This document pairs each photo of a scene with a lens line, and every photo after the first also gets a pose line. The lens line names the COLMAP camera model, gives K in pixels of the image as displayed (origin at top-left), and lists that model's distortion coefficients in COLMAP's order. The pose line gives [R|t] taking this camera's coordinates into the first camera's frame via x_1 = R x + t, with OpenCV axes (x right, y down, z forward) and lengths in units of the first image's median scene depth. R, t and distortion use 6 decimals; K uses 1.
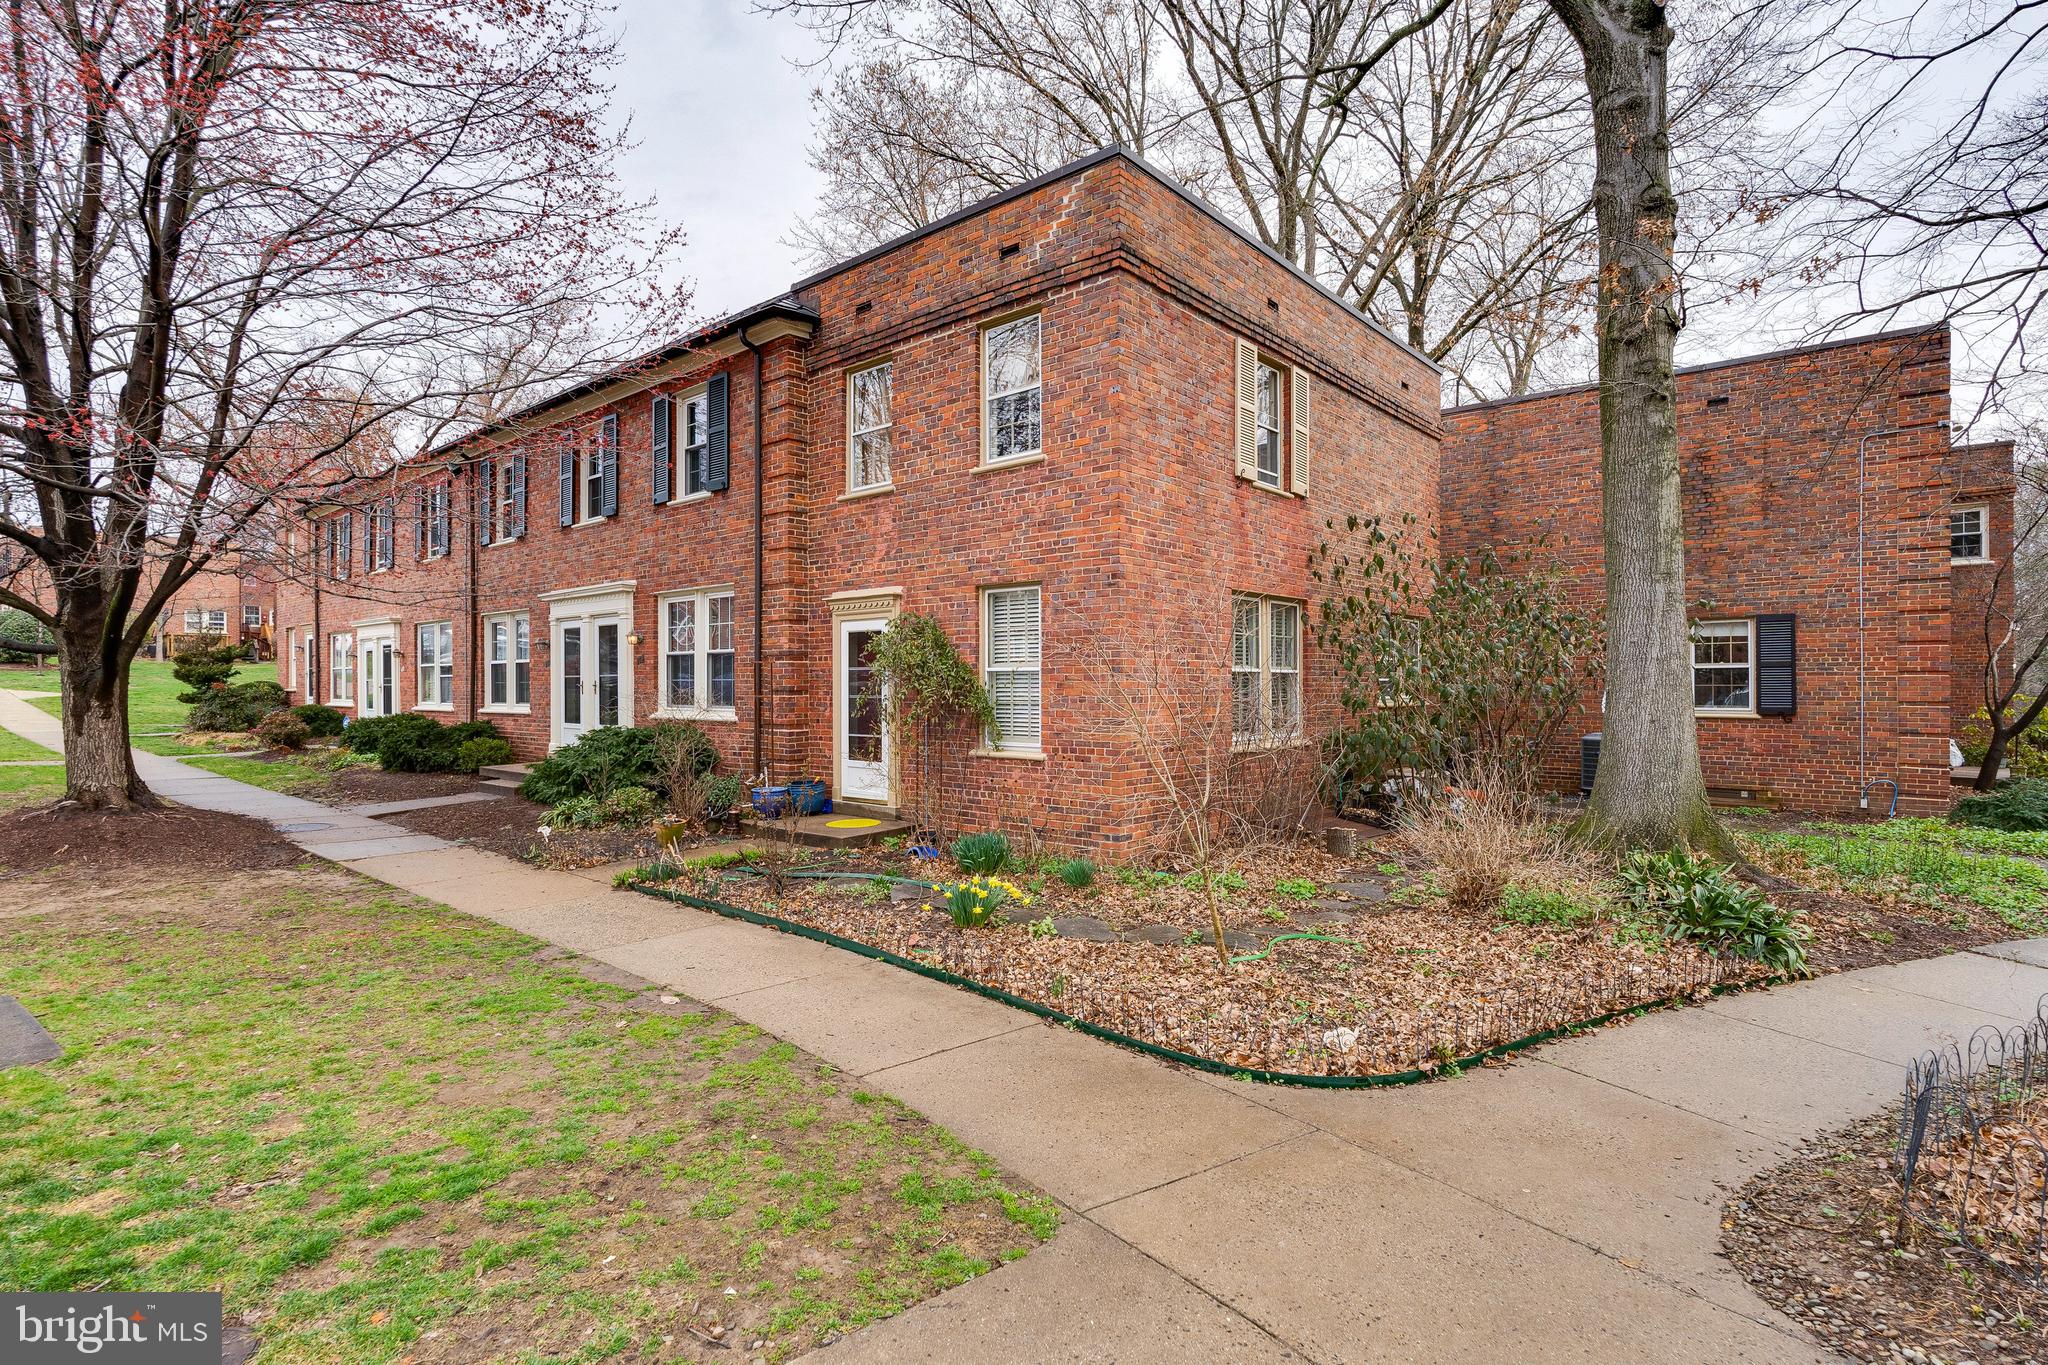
lens RADIAL K [[999.2, 0, 1010.3], [0, 999.2, 673.8], [0, 0, 1]] dist [0.014412, 0.000910]
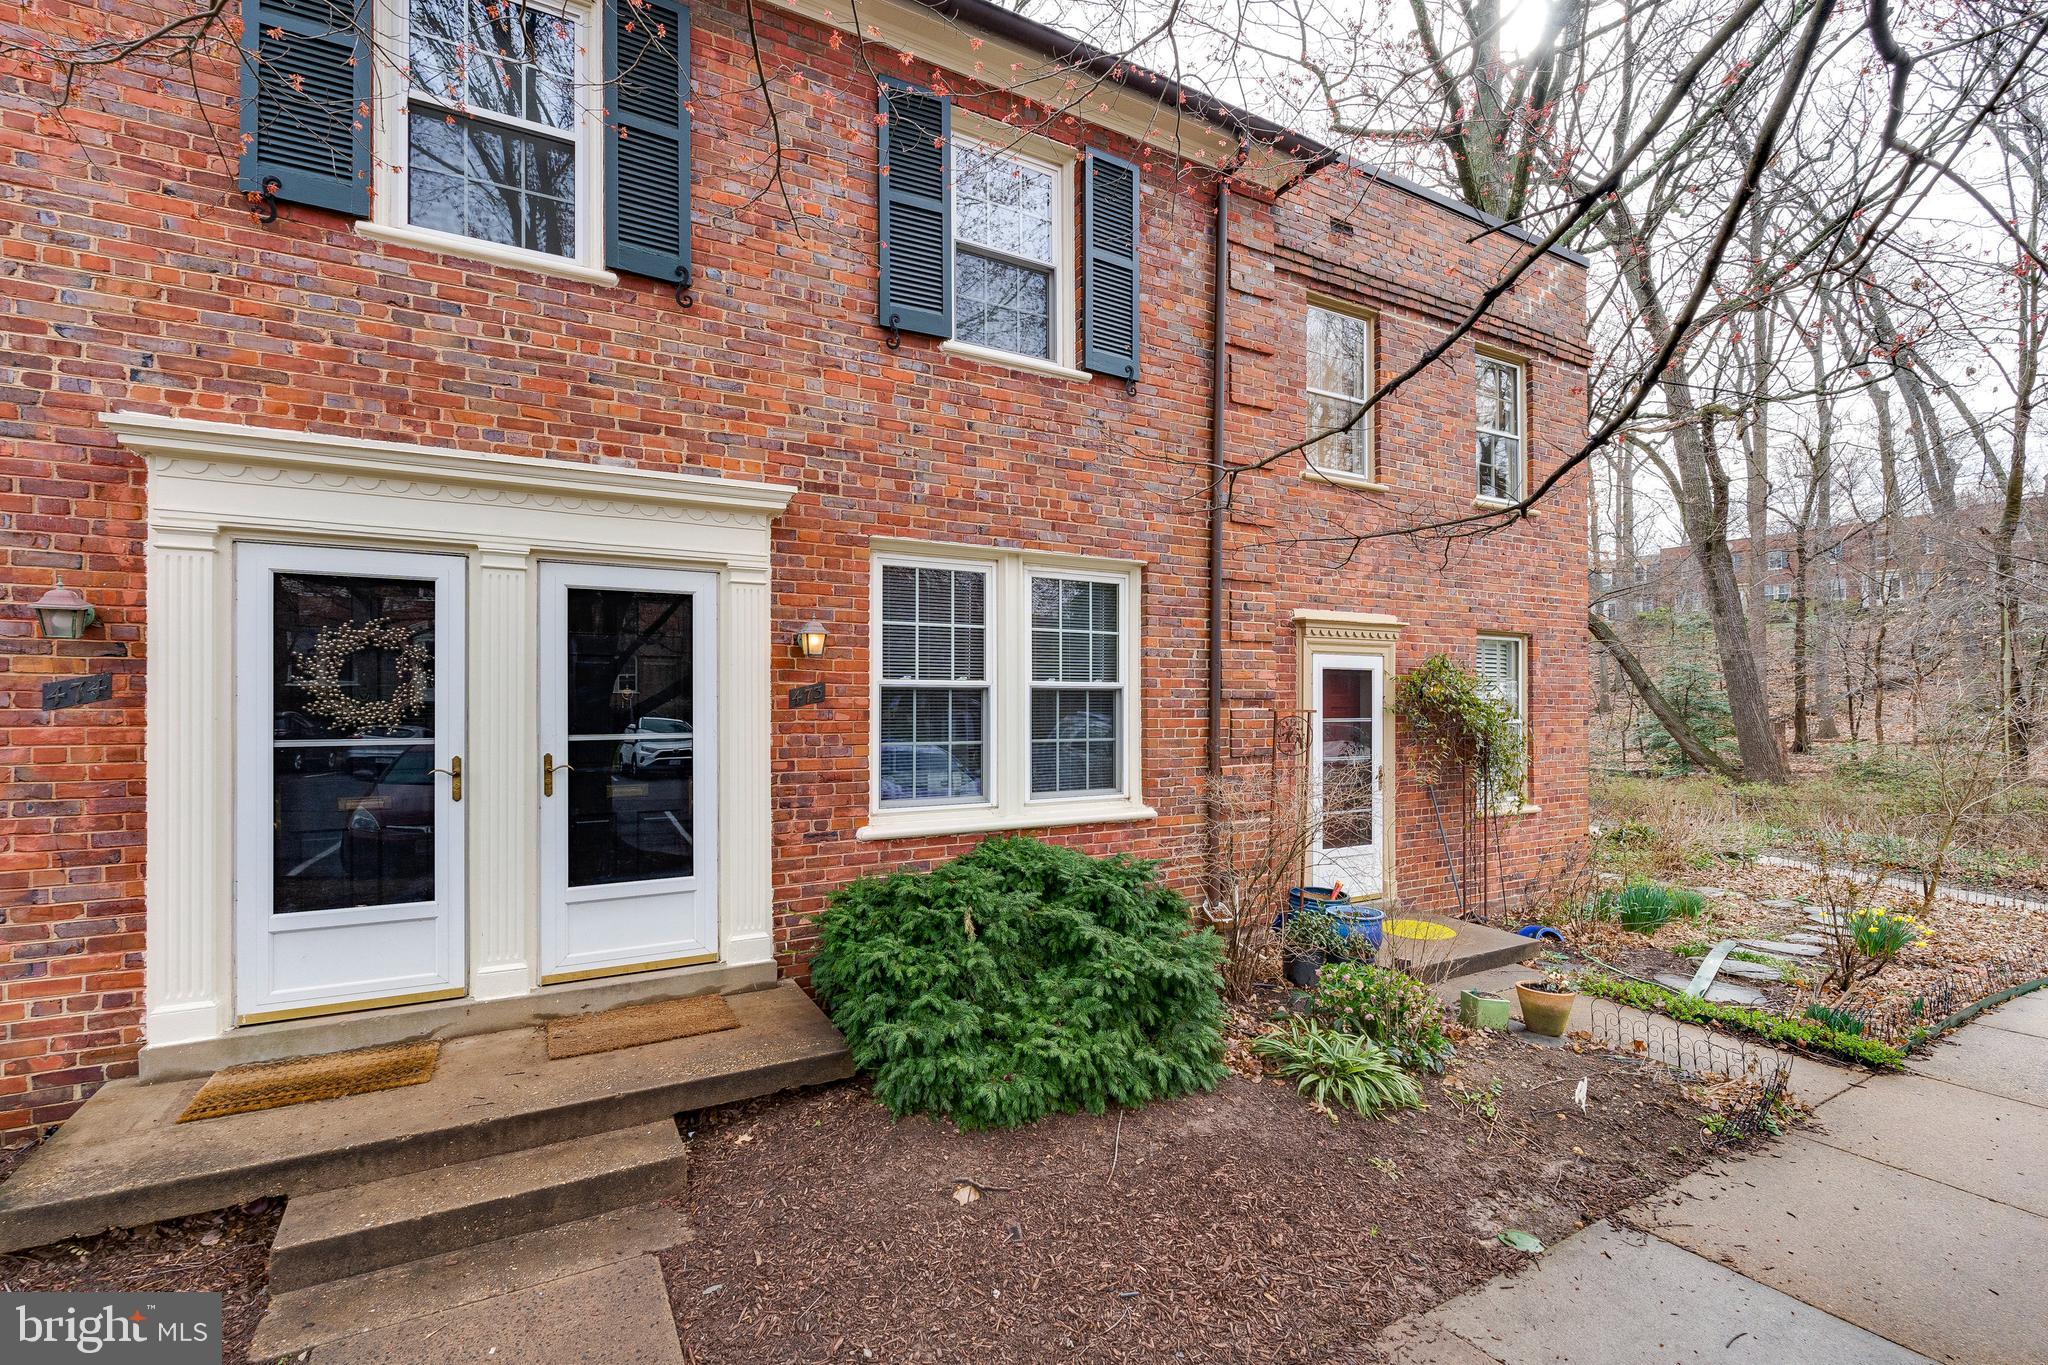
lens RADIAL K [[926.0, 0, 1030.1], [0, 926.0, 702.0], [0, 0, 1]] dist [-0.003945, 0.000664]
pose [[0.318760, 0.008553, 0.947797, -0.845550], [-0.008388, 0.999946, -0.006202, -0.012168], [-0.947798, -0.005973, 0.318814, 0.985866]]
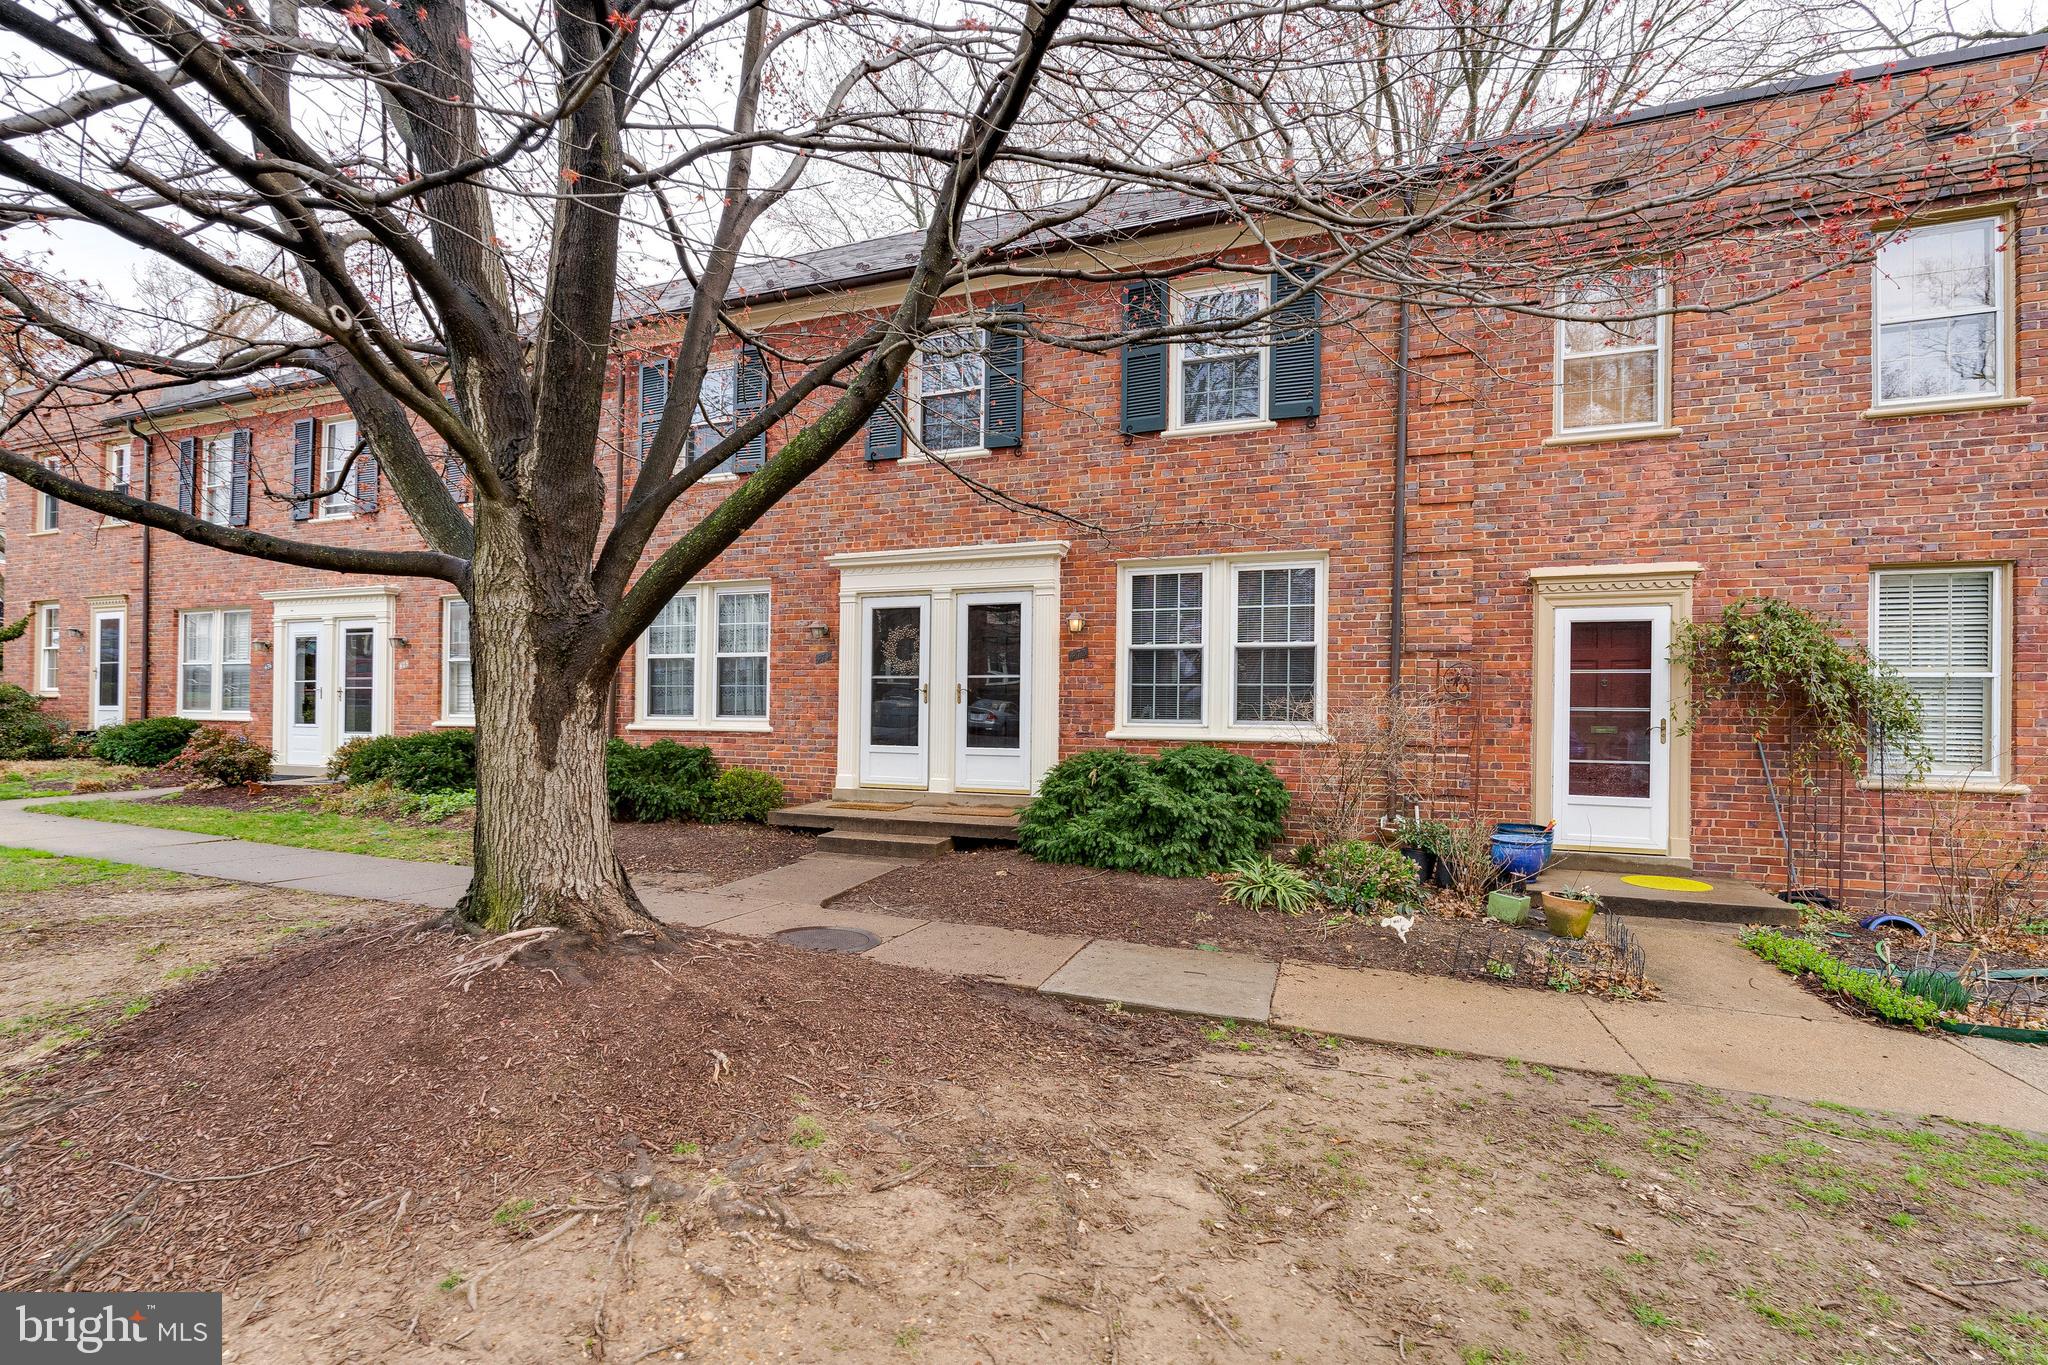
lens RADIAL K [[926.0, 0, 1013.4], [0, 926.0, 713.3], [0, 0, 1]] dist [-0.003945, 0.000664]
pose [[0.937673, 0.019906, 0.346948, -0.784310], [-0.021620, 0.999766, 0.001070, 0.034075], [-0.346845, -0.008504, 0.937884, 0.499644]]
